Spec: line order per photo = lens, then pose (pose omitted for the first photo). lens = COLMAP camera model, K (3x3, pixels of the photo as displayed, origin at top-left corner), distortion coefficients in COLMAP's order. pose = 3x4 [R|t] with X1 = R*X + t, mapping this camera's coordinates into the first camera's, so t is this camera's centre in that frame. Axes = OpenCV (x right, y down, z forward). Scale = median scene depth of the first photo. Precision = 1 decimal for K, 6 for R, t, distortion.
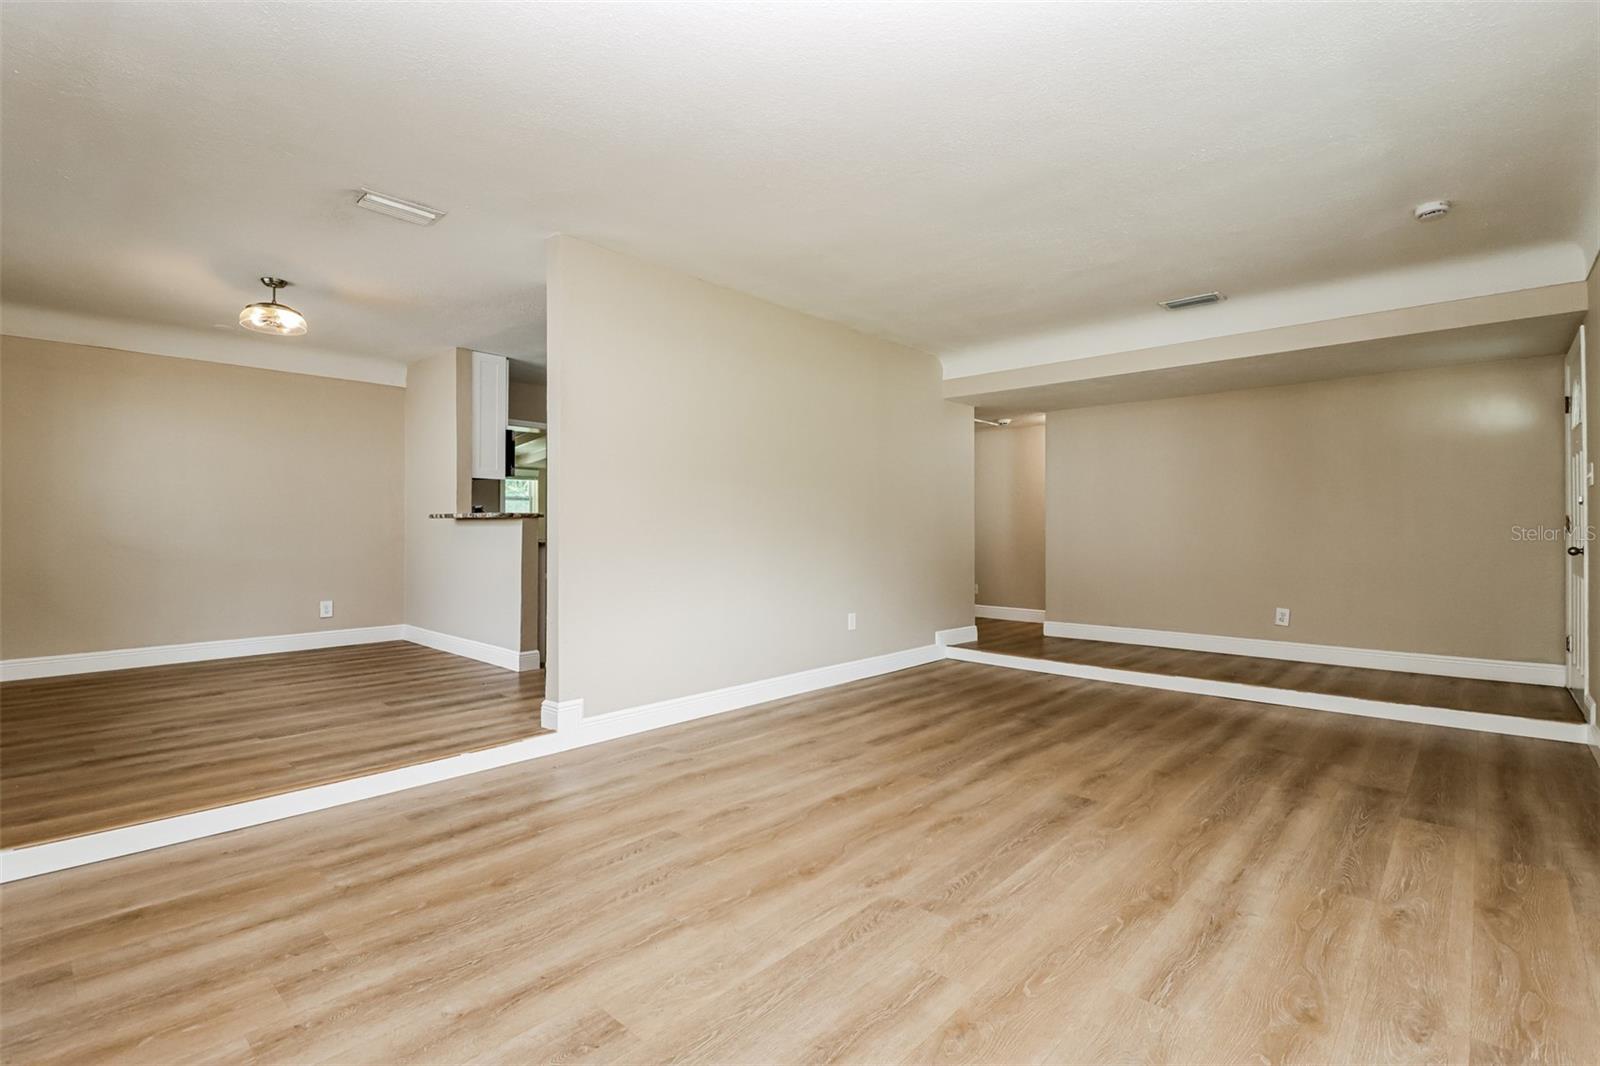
lens RADIAL K [[752.4, 0, 804.6], [0, 752.4, 526.4], [0, 0, 1]] dist [0.006543, -0.004663]
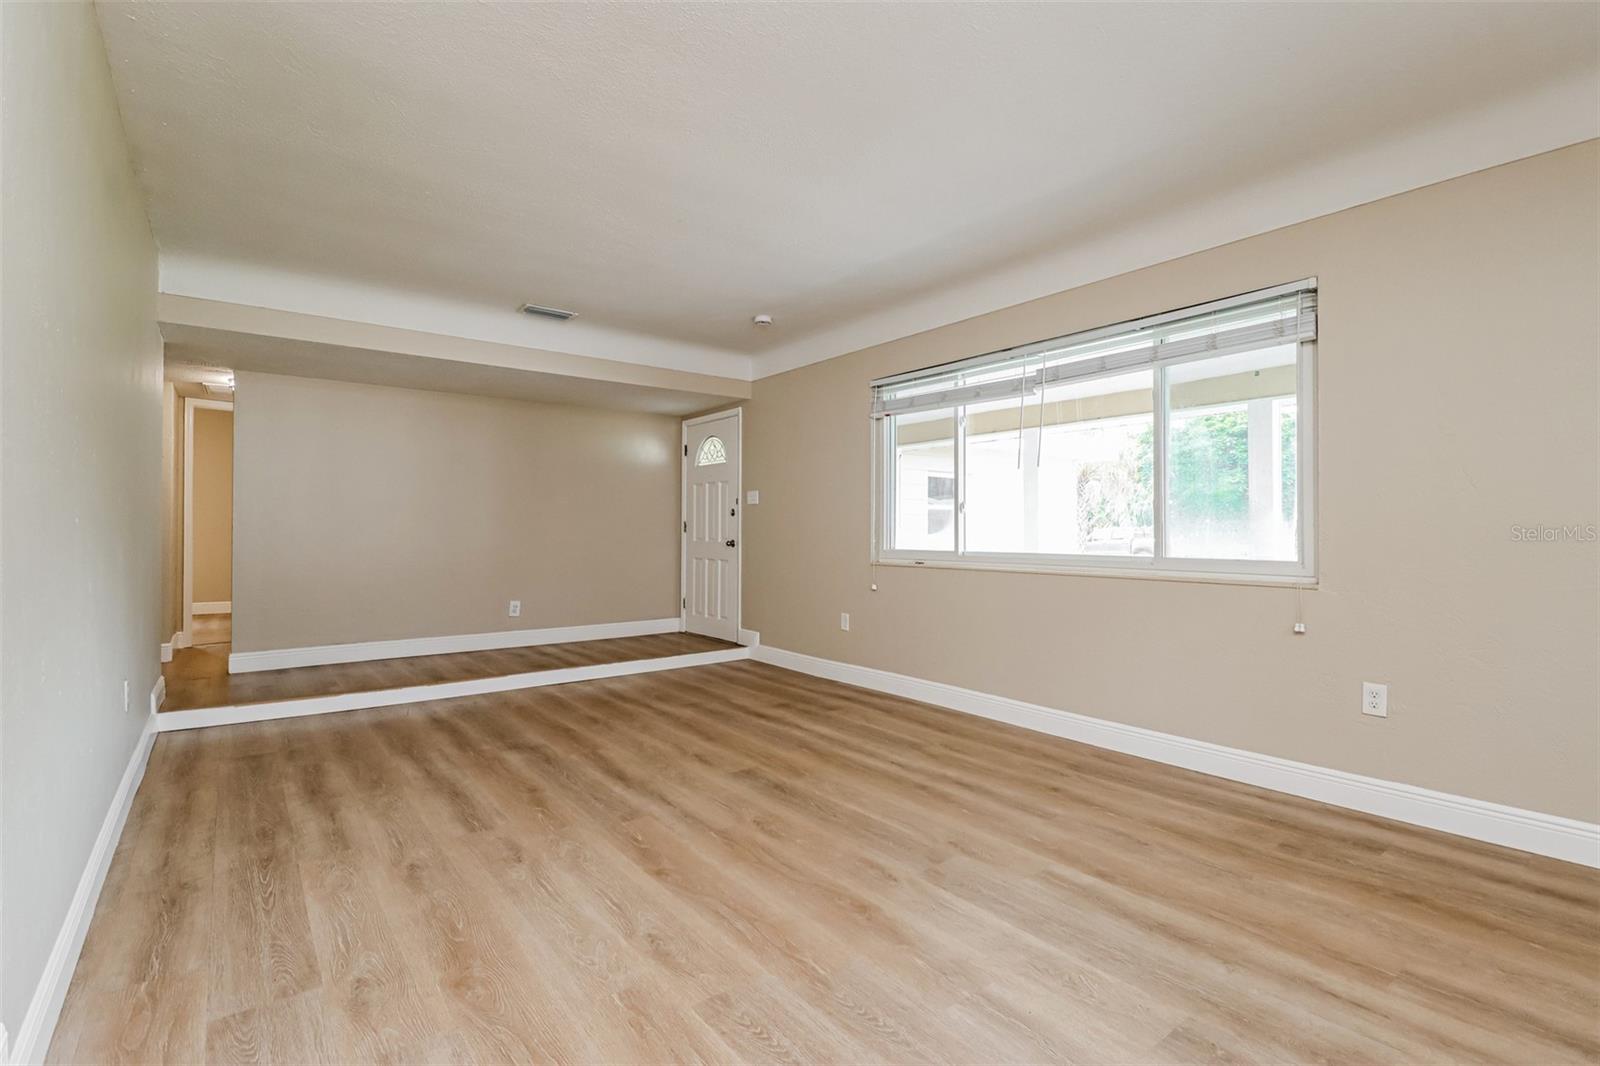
lens RADIAL K [[752.4, 0, 806.7], [0, 752.4, 535.3], [0, 0, 1]] dist [0.006543, -0.004663]
pose [[0.148722, -0.005710, 0.988863, -0.682366], [-0.007385, 0.999949, 0.006884, 0.002191], [-0.988851, -0.008327, 0.148673, 0.704961]]
